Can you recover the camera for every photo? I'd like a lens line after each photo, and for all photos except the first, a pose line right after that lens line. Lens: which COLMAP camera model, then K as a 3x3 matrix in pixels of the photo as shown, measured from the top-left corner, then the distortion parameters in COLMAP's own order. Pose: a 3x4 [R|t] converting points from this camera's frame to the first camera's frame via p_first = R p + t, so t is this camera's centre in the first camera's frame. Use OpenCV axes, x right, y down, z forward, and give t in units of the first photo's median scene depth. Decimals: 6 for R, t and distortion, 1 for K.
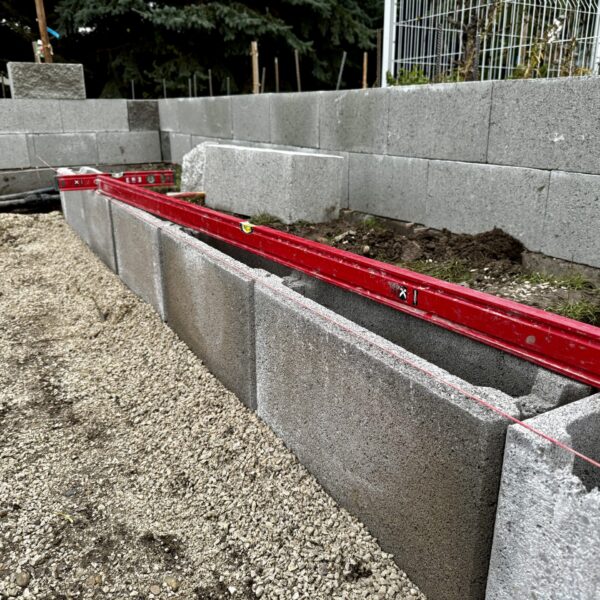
lens RADIAL K [[554.2, 0, 300.0], [0, 554.2, 300.0], [0, 0, 1]] dist [-0.003083, -0.002824]
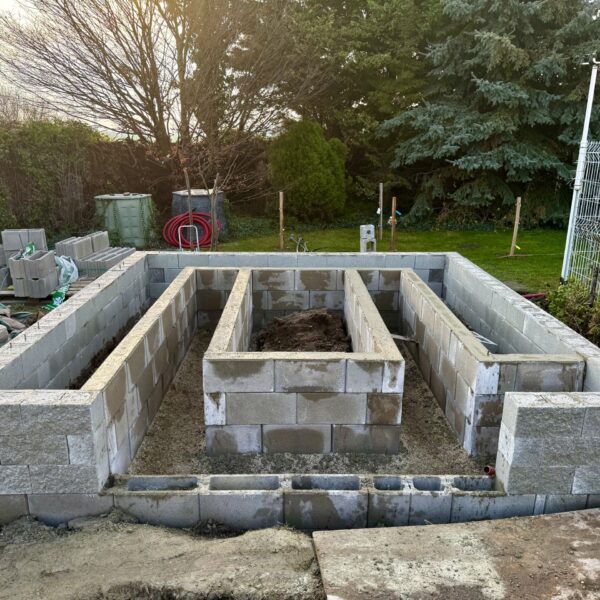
lens RADIAL K [[554.2, 0, 300.0], [0, 554.2, 300.0], [0, 0, 1]] dist [-0.003083, -0.002824]
pose [[0.875104, 0.144994, -0.461703, 0.102434], [-0.161806, 0.986817, 0.003217, -0.080213], [0.456083, 0.071892, 0.887029, -0.493131]]
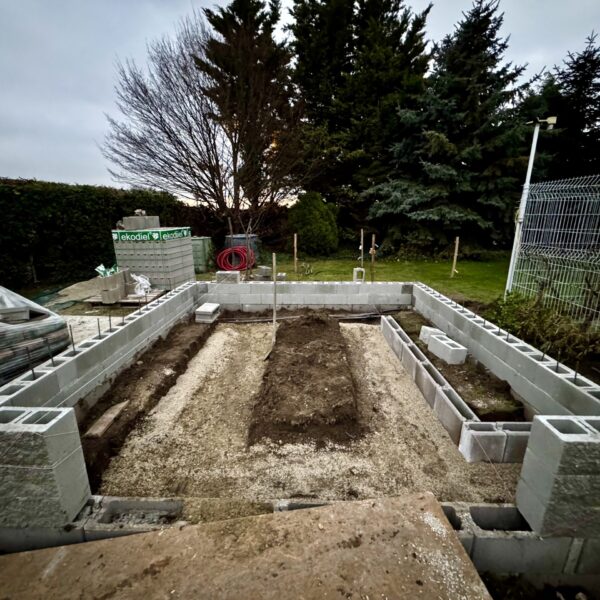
lens RADIAL K [[314.0, 0, 300.0], [0, 314.0, 300.0], [0, 0, 1]] dist [-0.002390, -0.000282]
pose [[0.860769, 0.137471, -0.490080, 0.021384], [-0.160854, 0.986962, -0.005671, -0.085949], [0.482911, 0.083713, 0.871659, -0.328407]]
